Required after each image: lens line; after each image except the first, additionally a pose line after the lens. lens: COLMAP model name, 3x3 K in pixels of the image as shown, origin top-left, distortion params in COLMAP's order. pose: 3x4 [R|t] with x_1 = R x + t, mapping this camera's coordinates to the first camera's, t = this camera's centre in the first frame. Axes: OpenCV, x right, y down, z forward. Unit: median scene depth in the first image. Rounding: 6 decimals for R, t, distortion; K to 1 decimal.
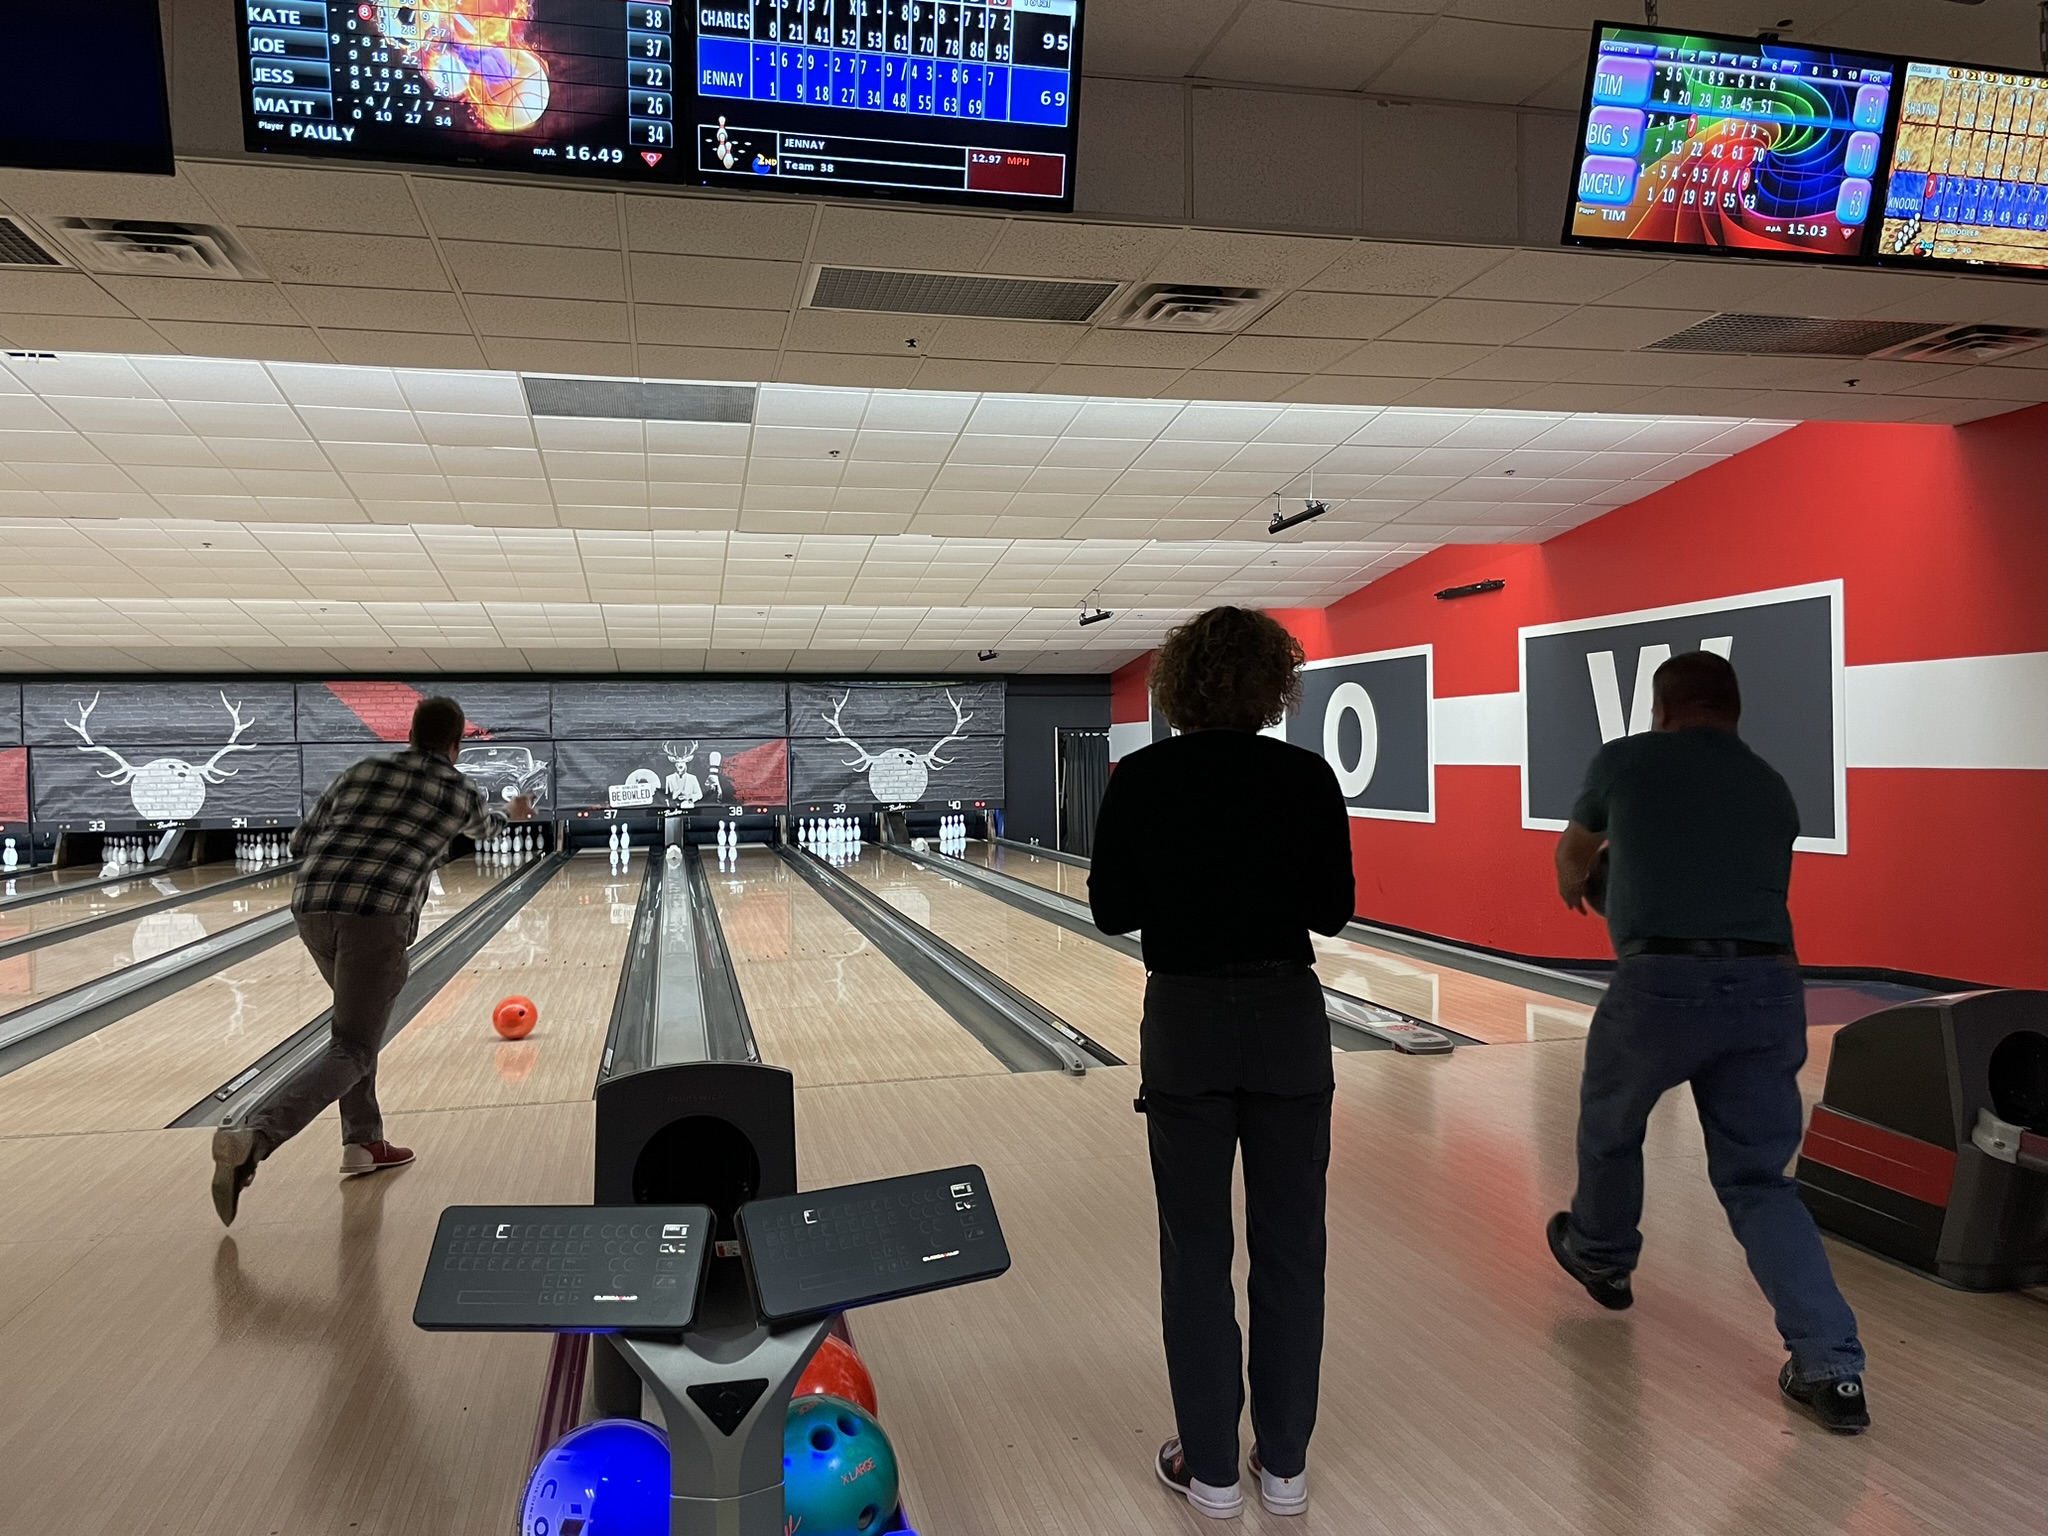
lens RADIAL K [[1543.6, 0, 1031.6], [0, 1543.6, 761.9], [0, 0, 1]] dist [0.030667, -0.044596]
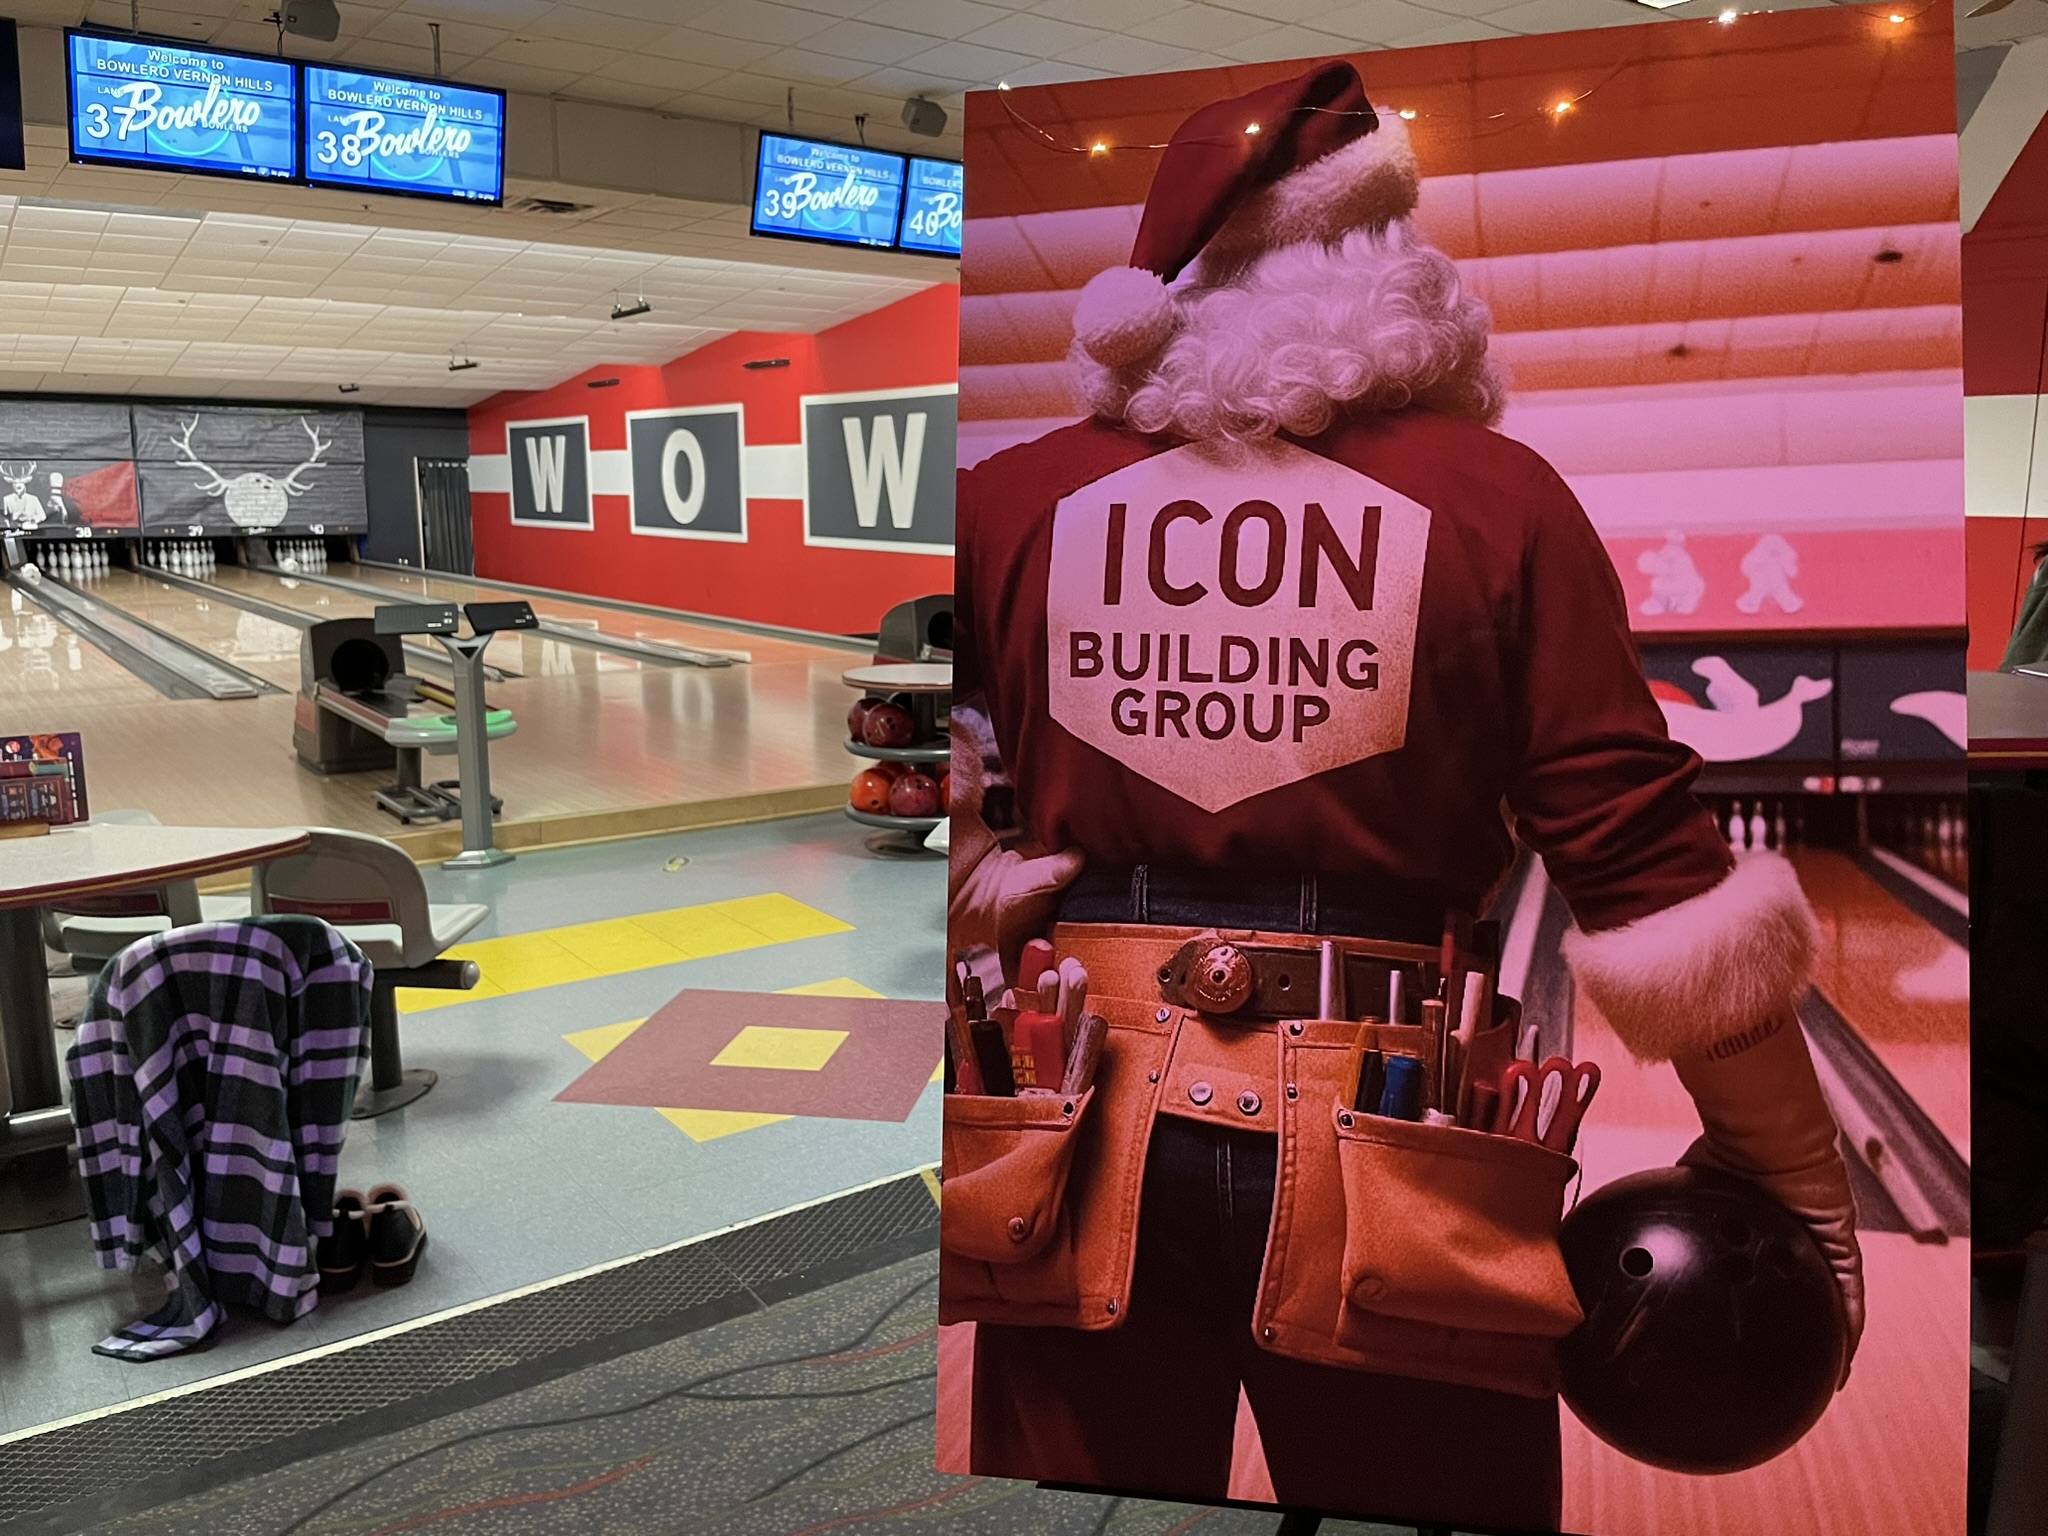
lens RADIAL K [[1543.6, 0, 1026.9], [0, 1543.6, 763.8], [0, 0, 1]] dist [0.030667, -0.044596]
pose [[0.919100, -0.048731, 0.391000, -0.028059], [-0.018084, 0.986060, 0.165402, 0.001884], [-0.393610, -0.159092, 0.905407, -0.199941]]
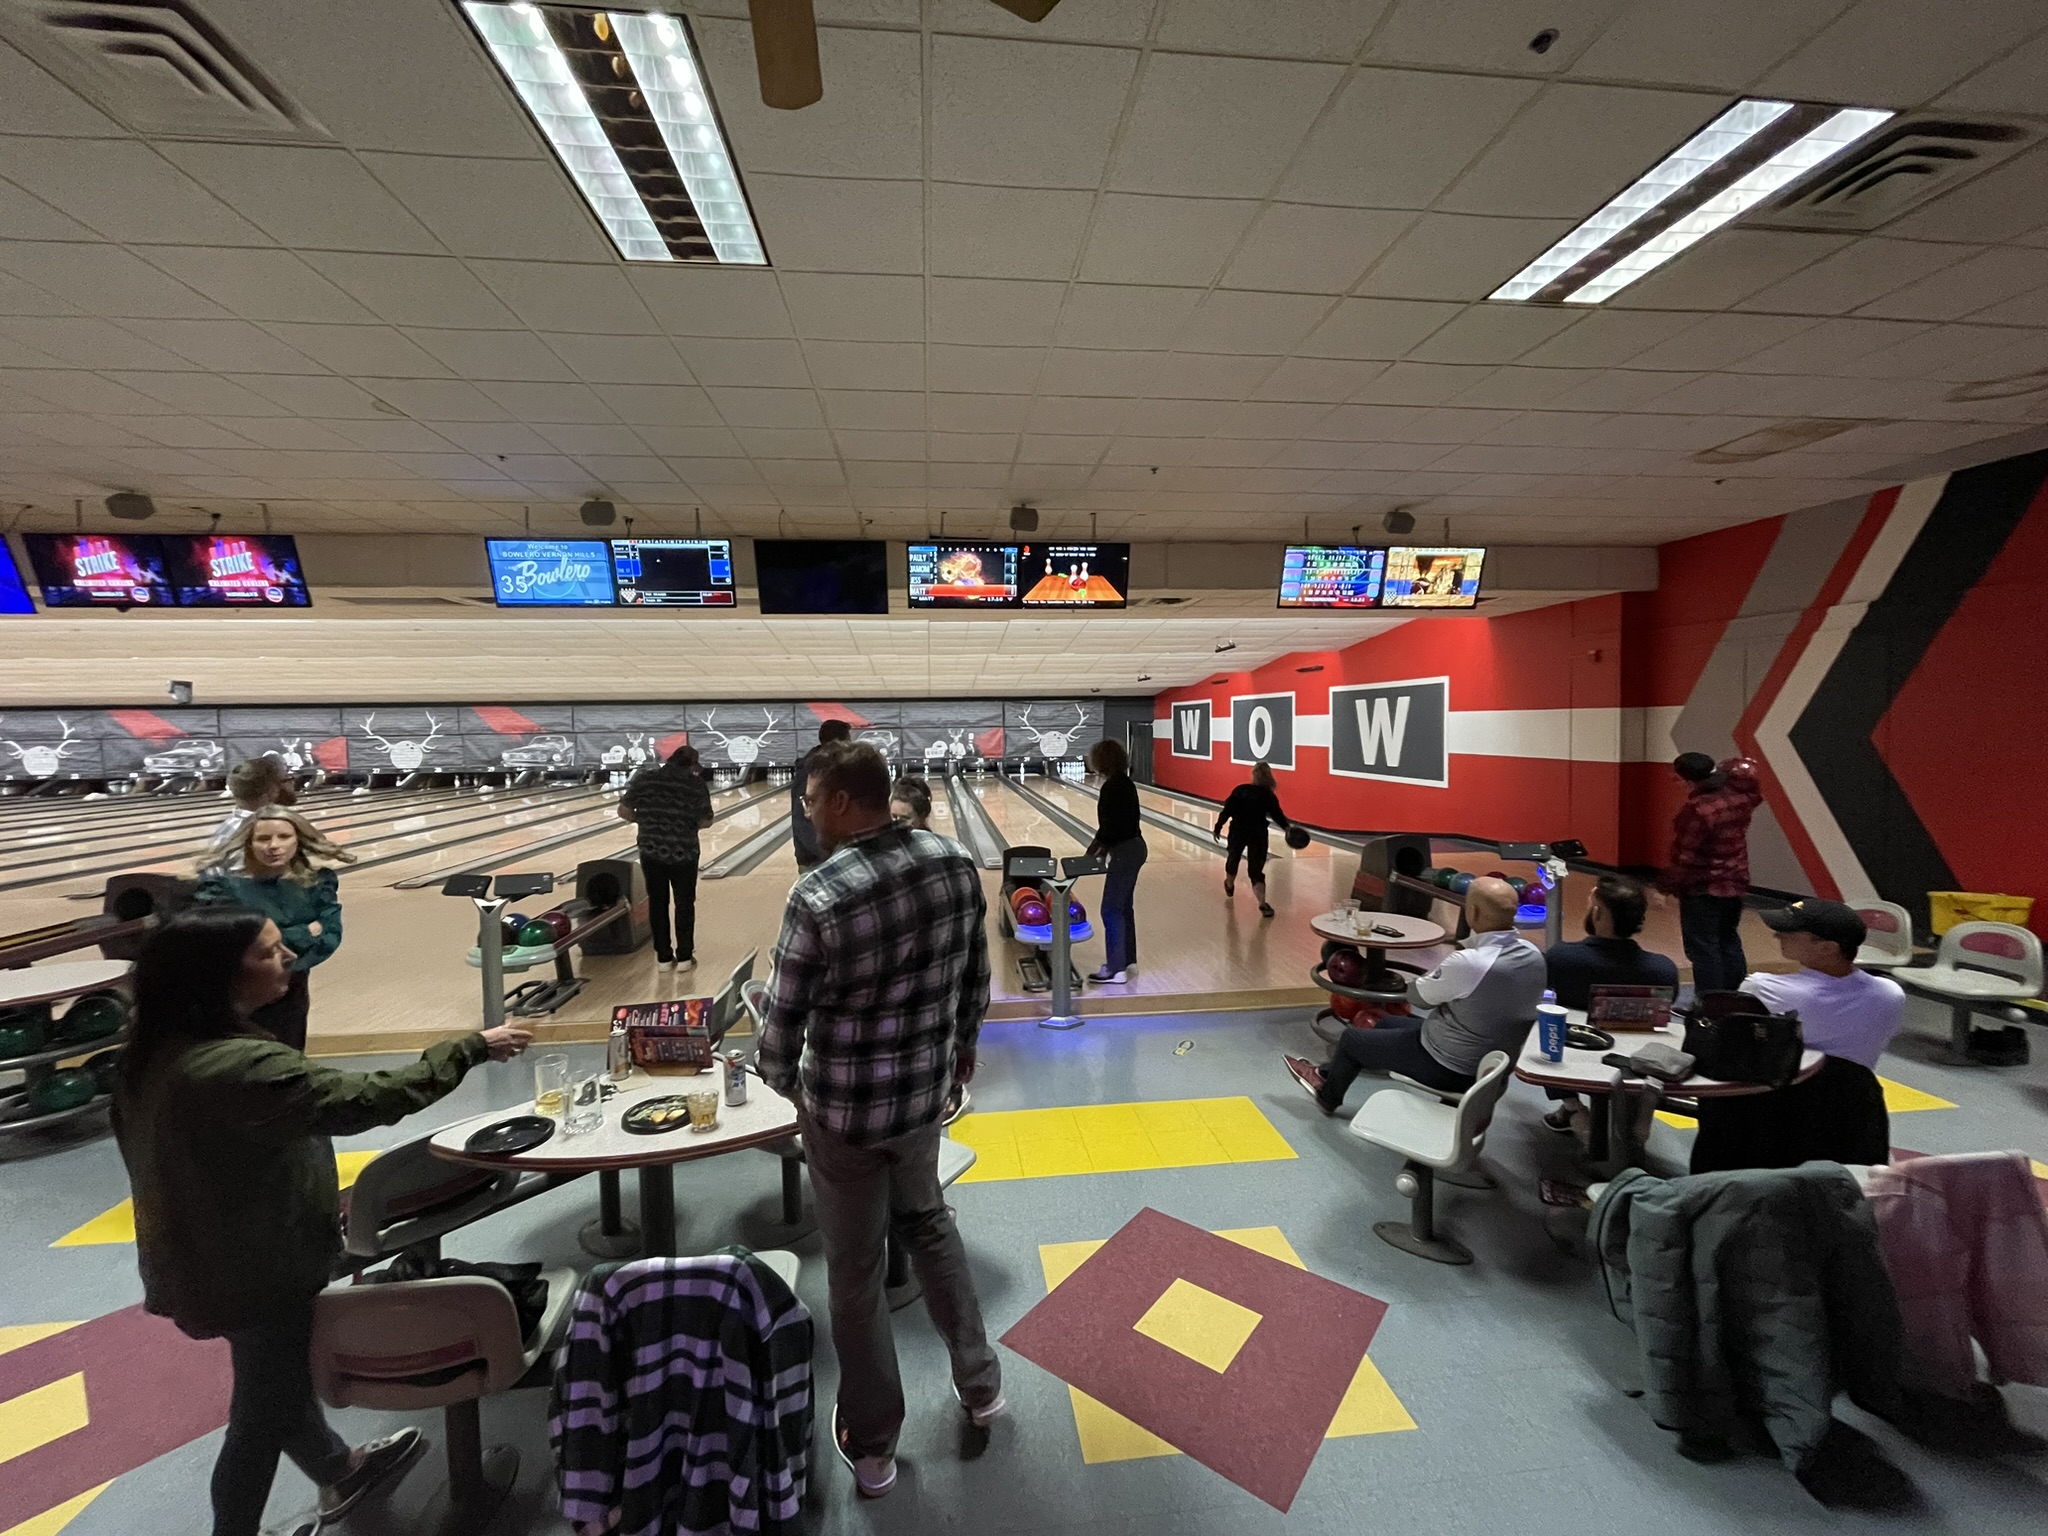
lens RADIAL K [[812.0, 0, 1011.1], [0, 812.0, 755.2], [0, 0, 1]] dist [-0.001742, -0.000069]
pose [[0.991638, 0.005520, -0.128933, 0.000902], [-0.001257, 0.999450, 0.033125, -0.013764], [0.129045, -0.032686, 0.991100, -0.143777]]
